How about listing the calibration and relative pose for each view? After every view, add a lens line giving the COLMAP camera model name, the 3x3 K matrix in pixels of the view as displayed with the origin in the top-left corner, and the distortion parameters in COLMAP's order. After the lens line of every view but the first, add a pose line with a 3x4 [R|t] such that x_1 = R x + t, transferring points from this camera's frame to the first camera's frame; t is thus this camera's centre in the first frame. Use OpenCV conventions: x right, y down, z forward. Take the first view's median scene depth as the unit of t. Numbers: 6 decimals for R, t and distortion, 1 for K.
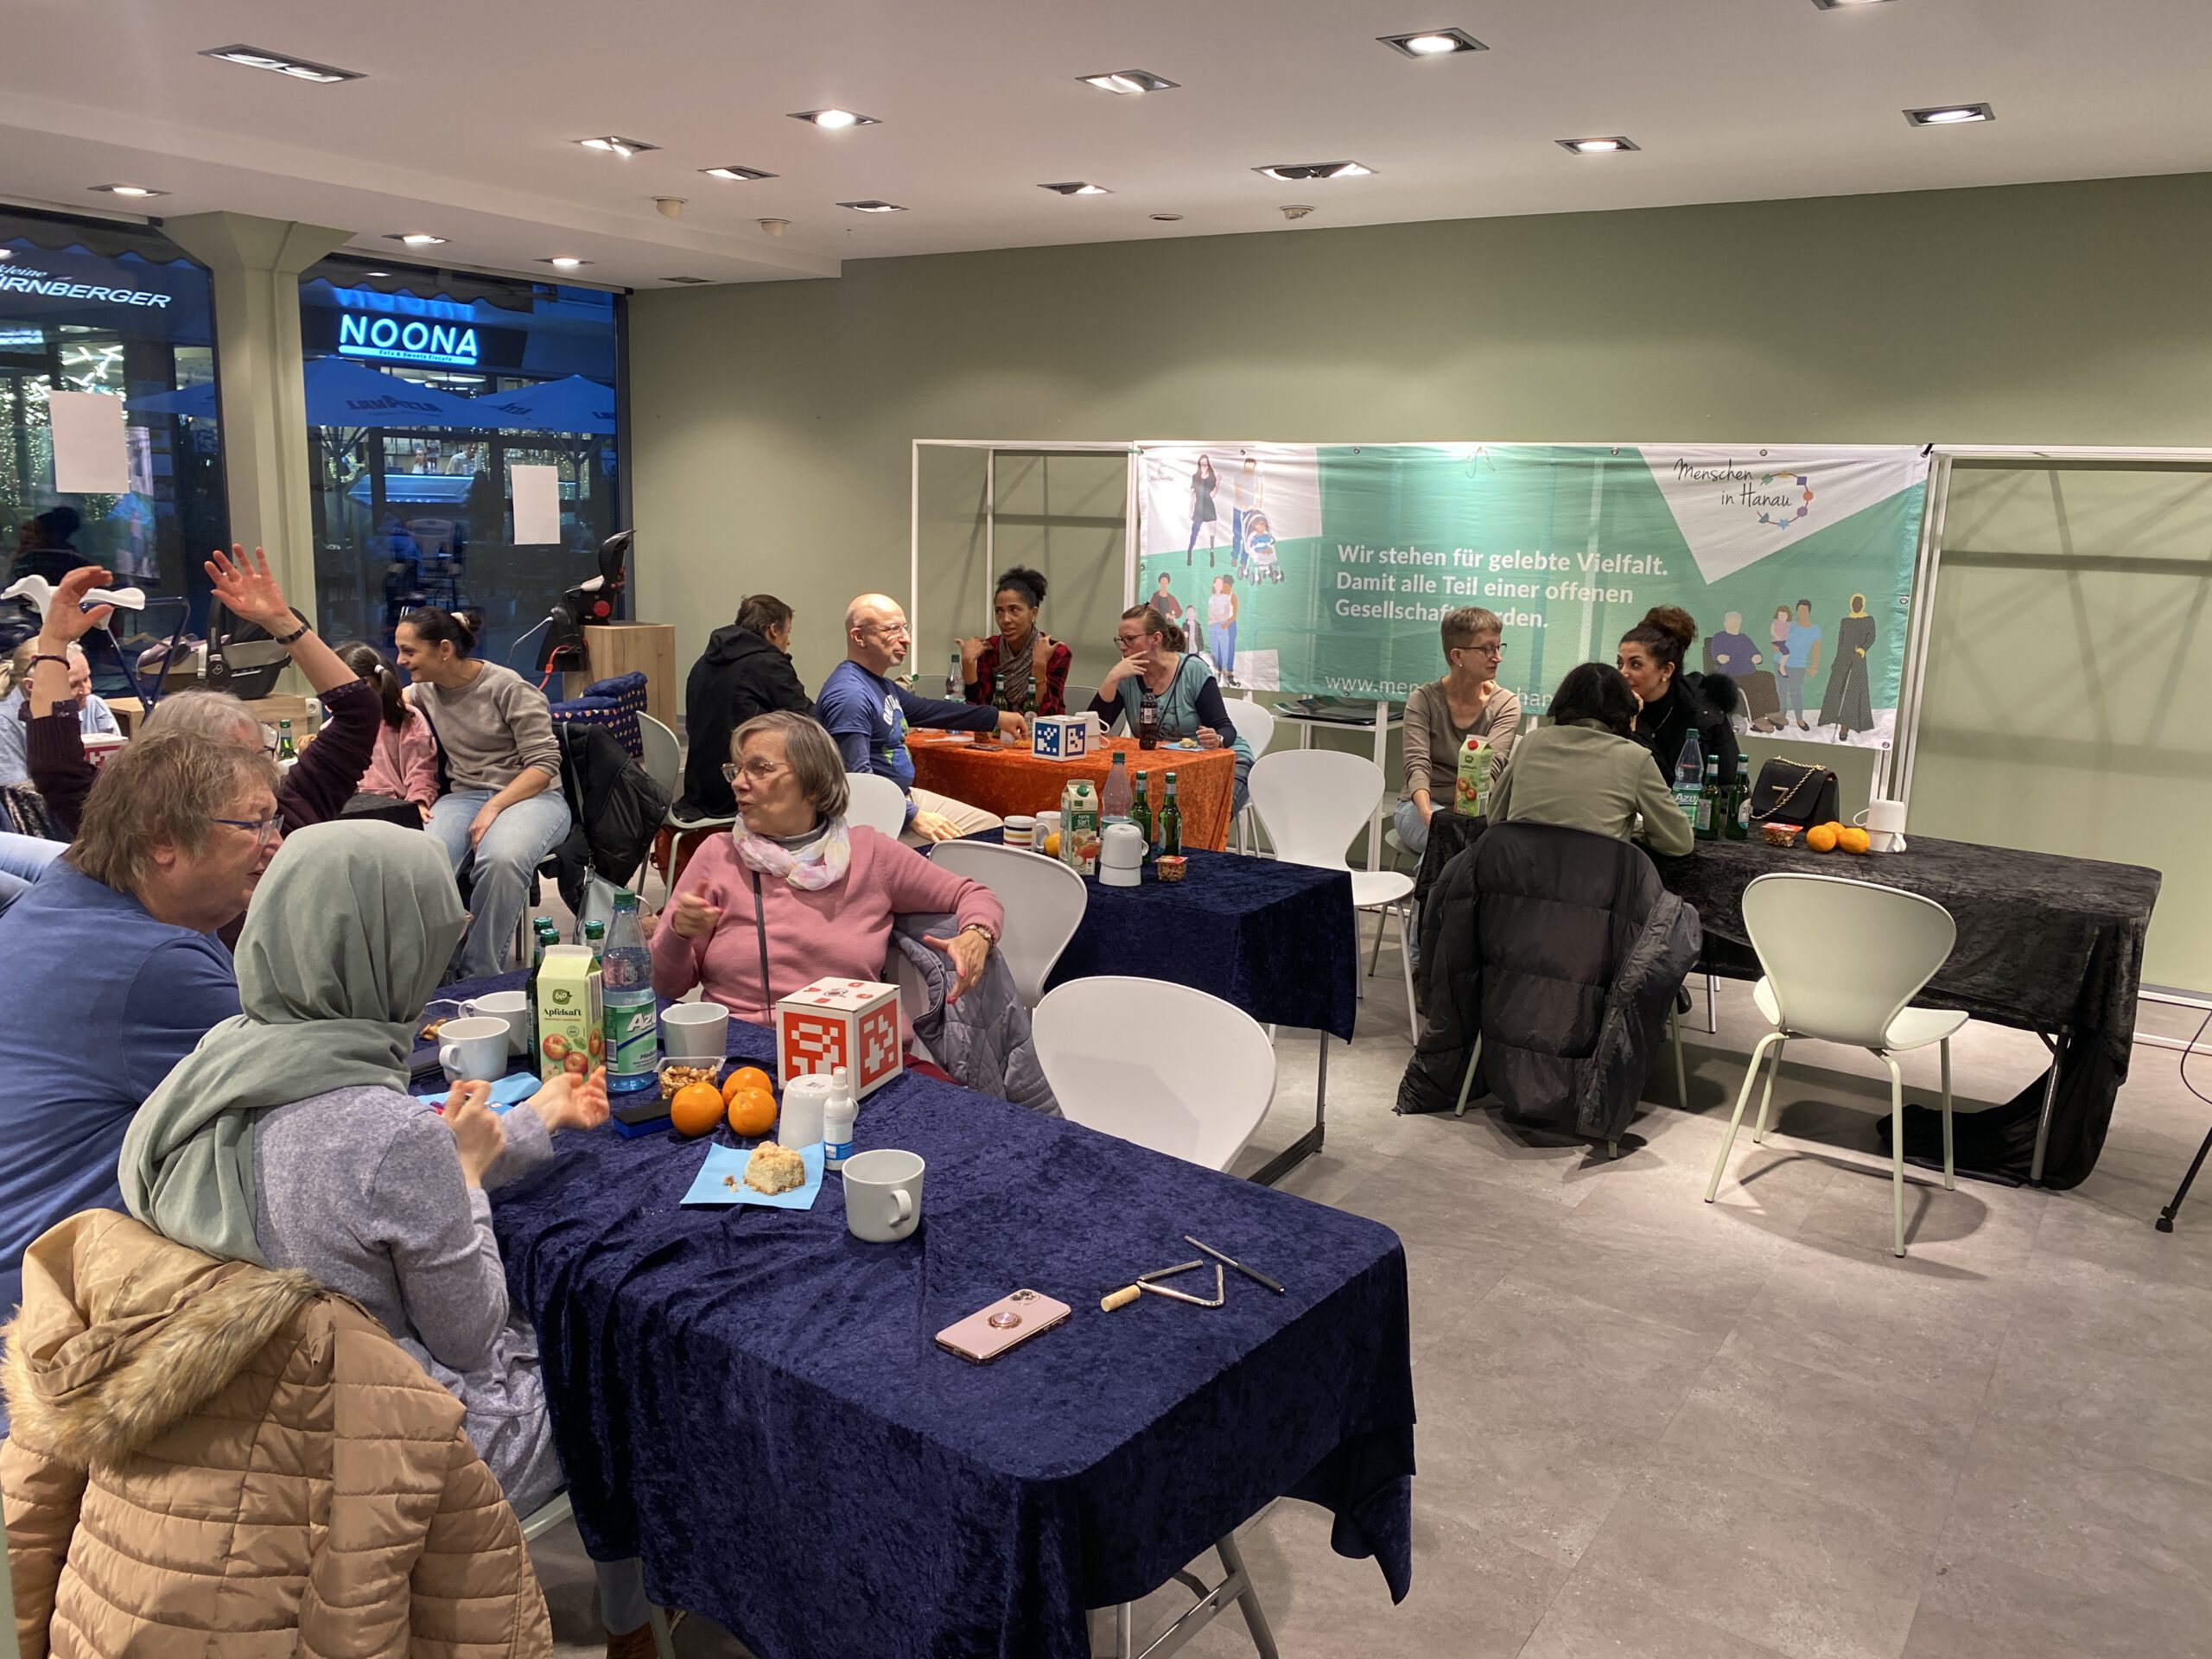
lens RADIAL K [[1708.9, 0, 1087.7], [0, 1708.9, 826.0], [0, 0, 1]] dist [0.109661, -0.135953]
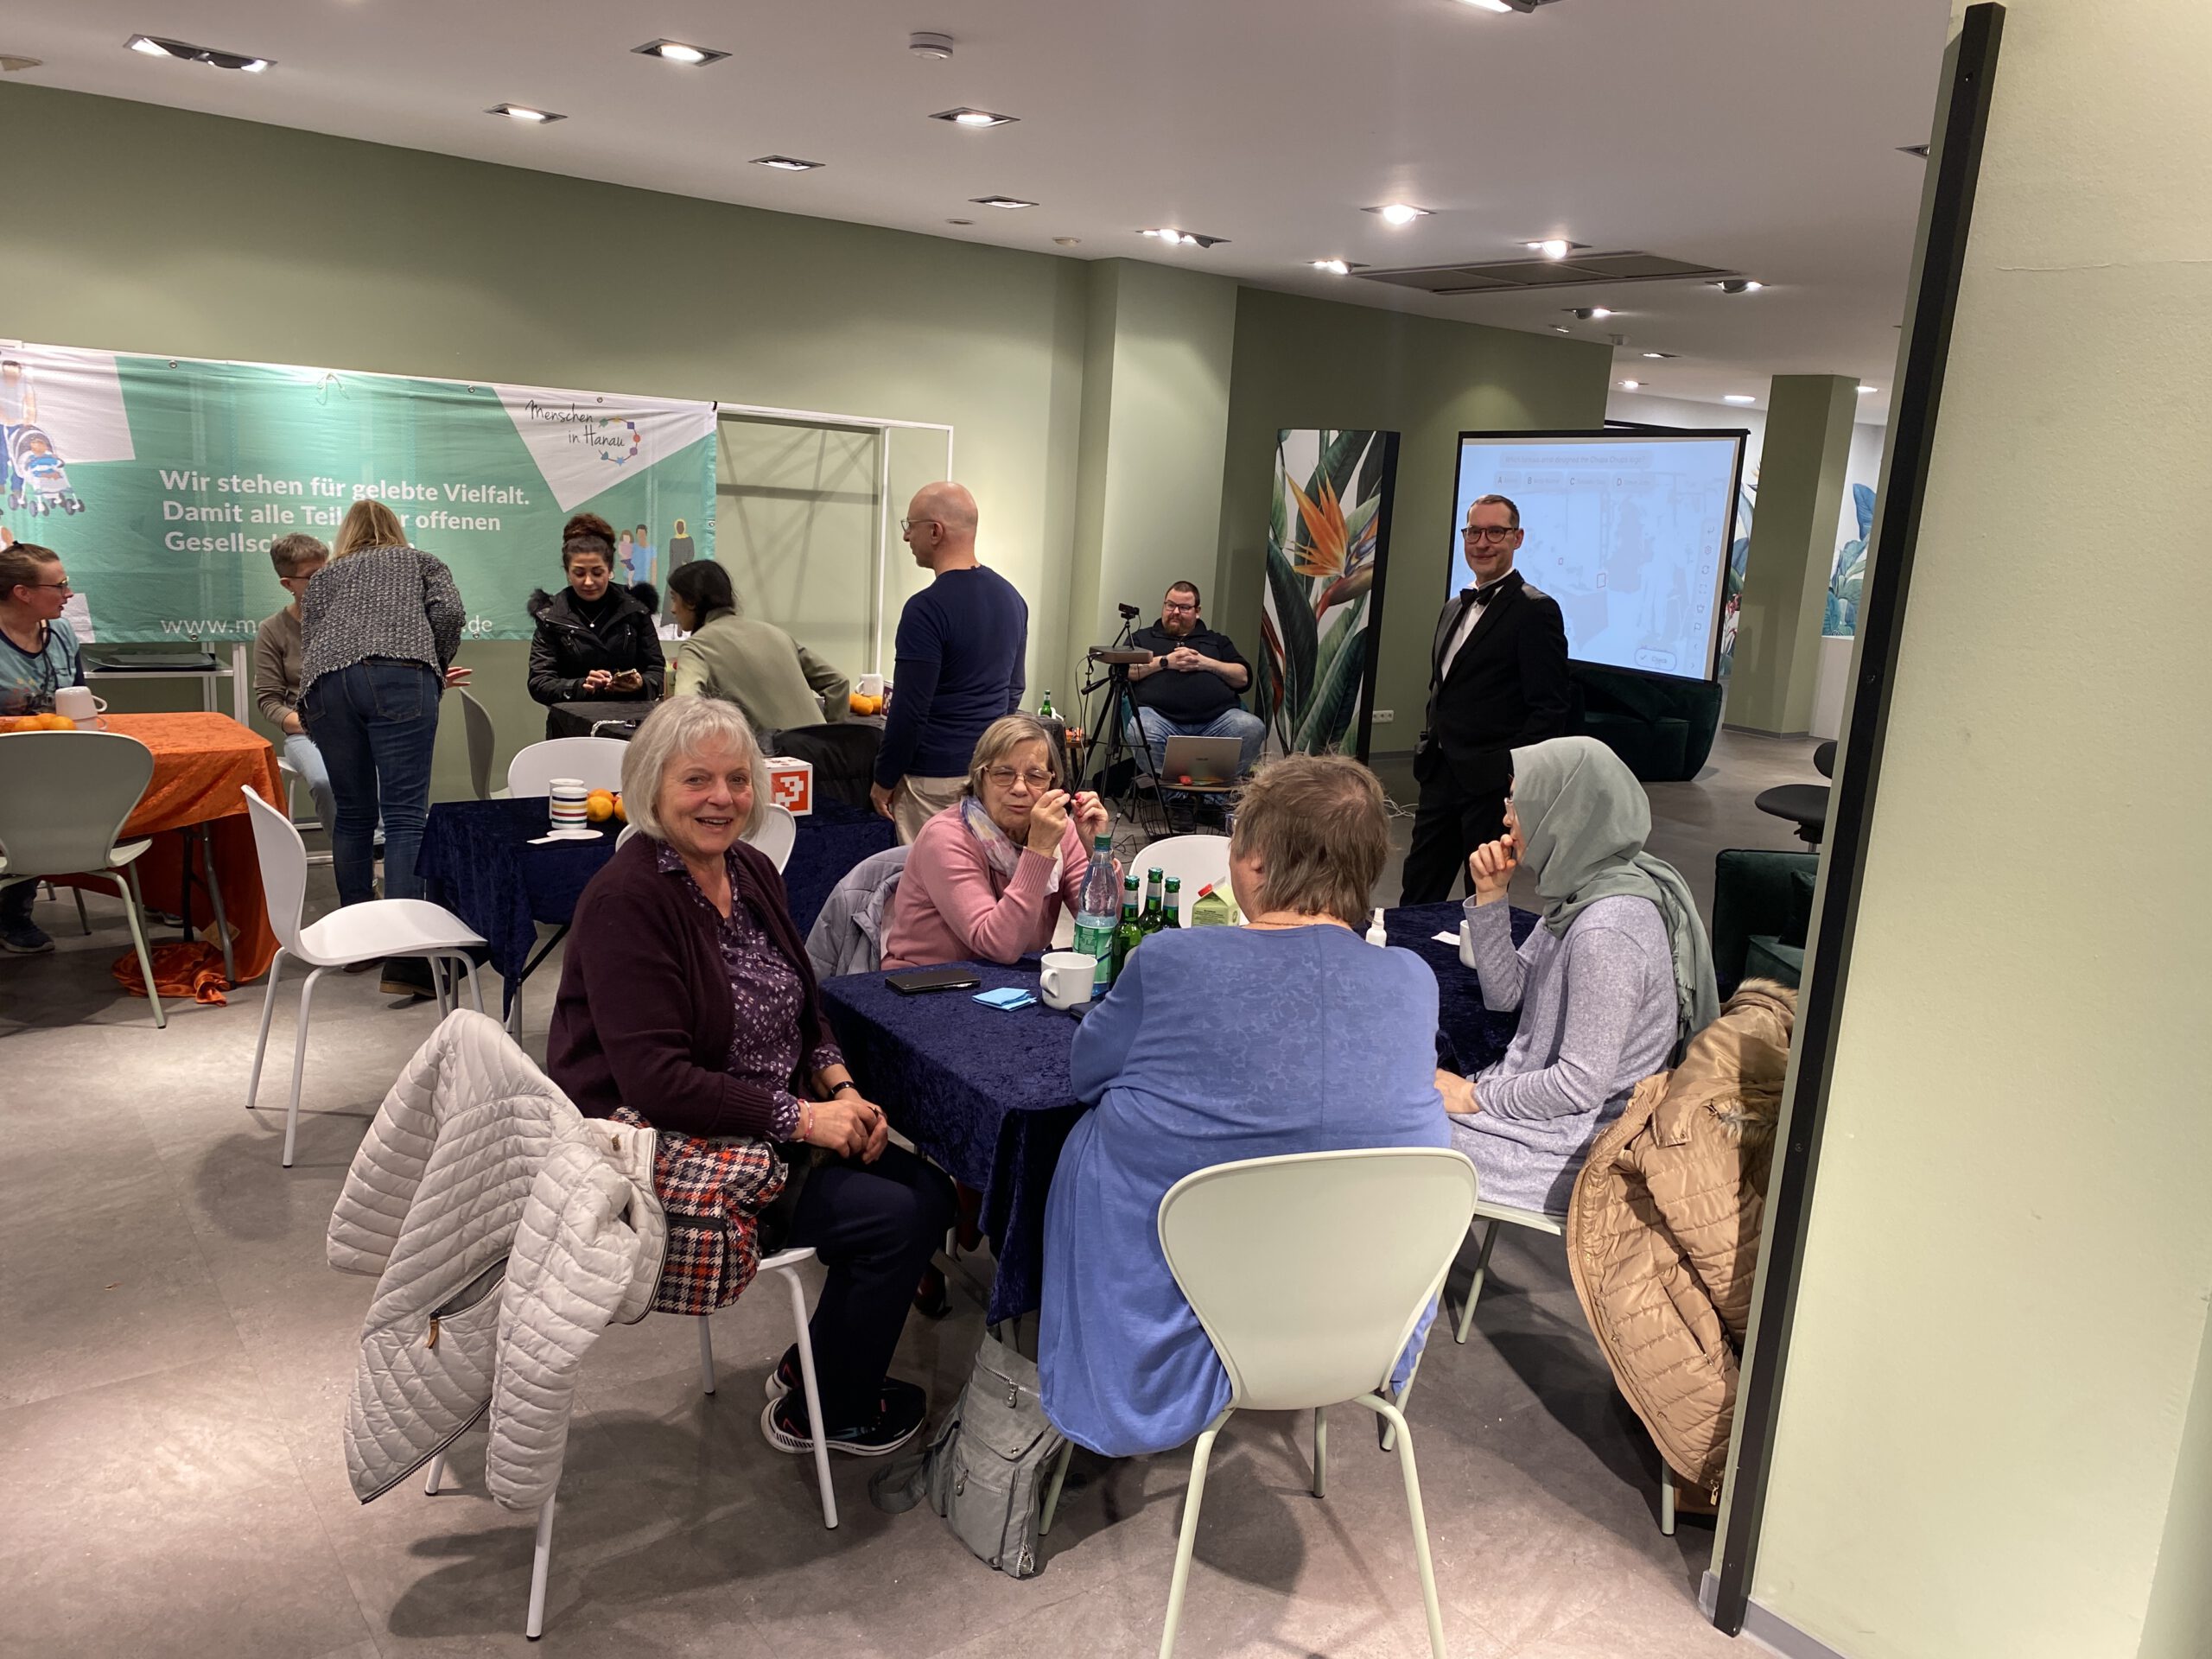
lens RADIAL K [[1711.3, 0, 1178.9], [0, 1711.3, 902.0], [0, 0, 1]] dist [0.006354, 0.000395]
pose [[0.300800, -0.238994, 0.923256, -0.650498], [0.123735, 0.969688, 0.210700, -0.079293], [-0.945626, 0.050861, 0.321254, 0.263116]]
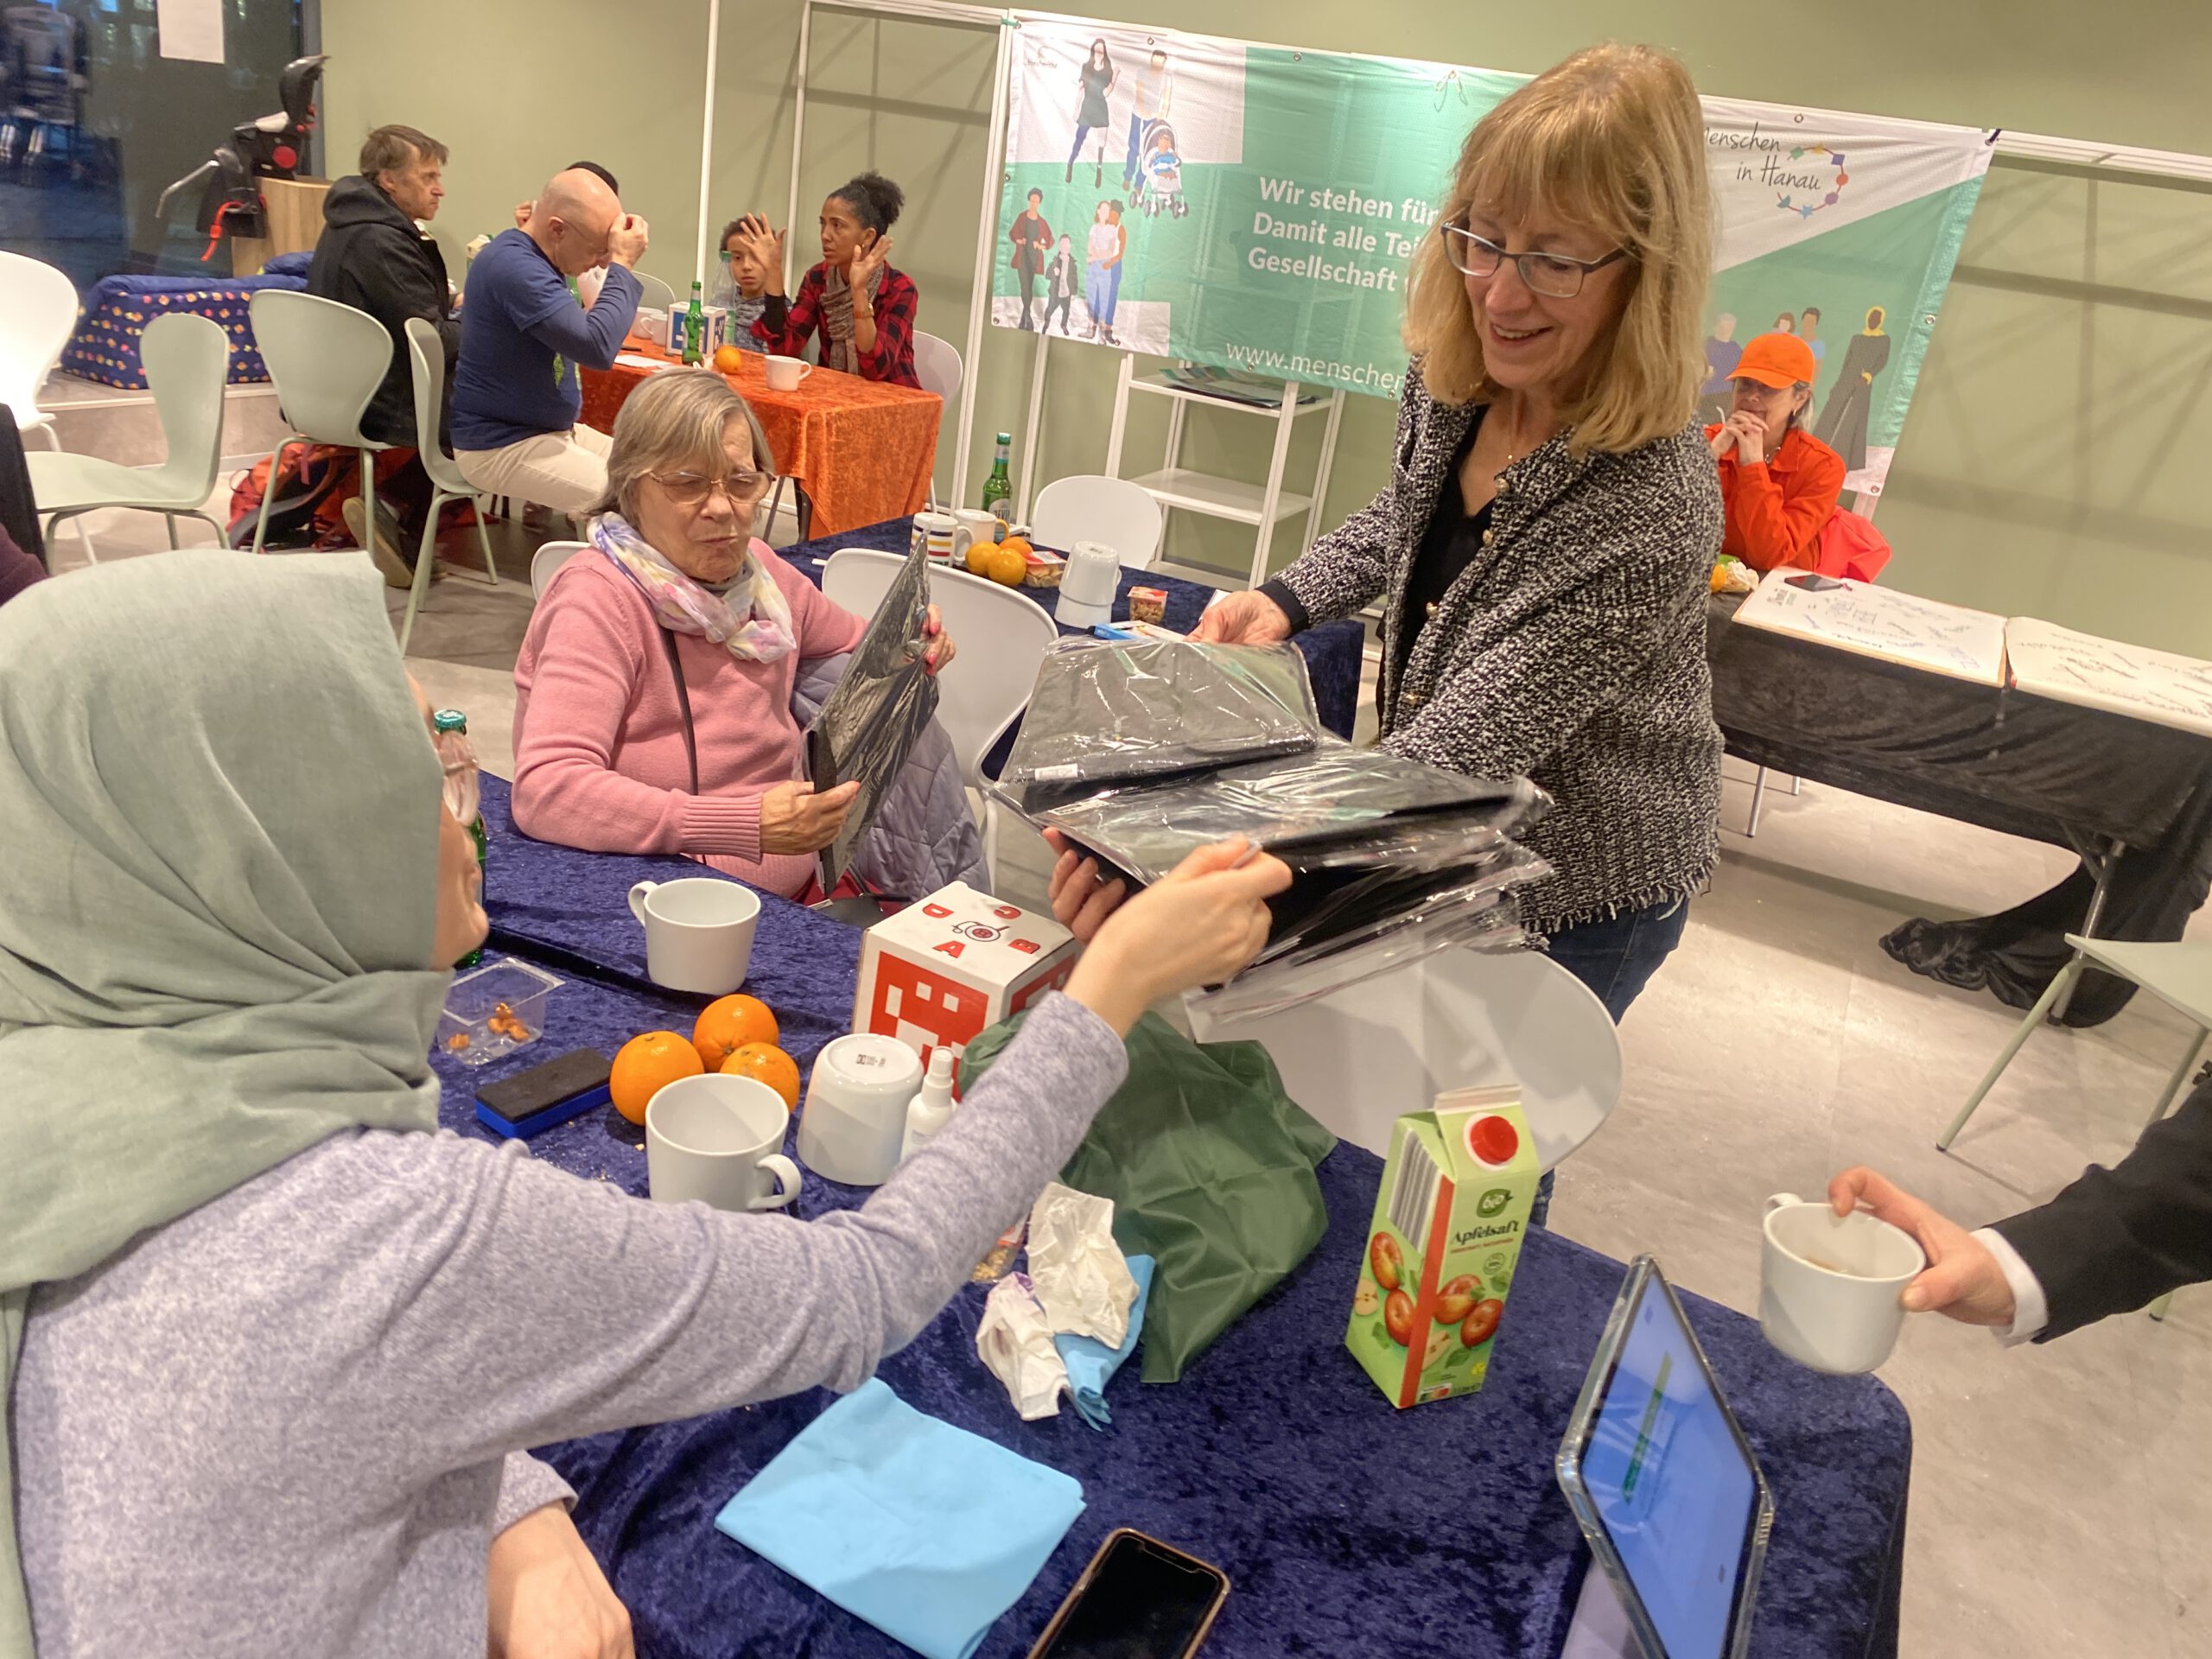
lens RADIAL K [[1778.1, 0, 1095.5], [0, 1778.1, 830.3], [0, 0, 1]] dist [0.025146, -0.008115]
pose [[0.984017, 0.048254, 0.171413, -0.068965], [-0.080679, 0.978932, 0.187571, -0.015783], [-0.158750, -0.198403, 0.967179, 0.157639]]
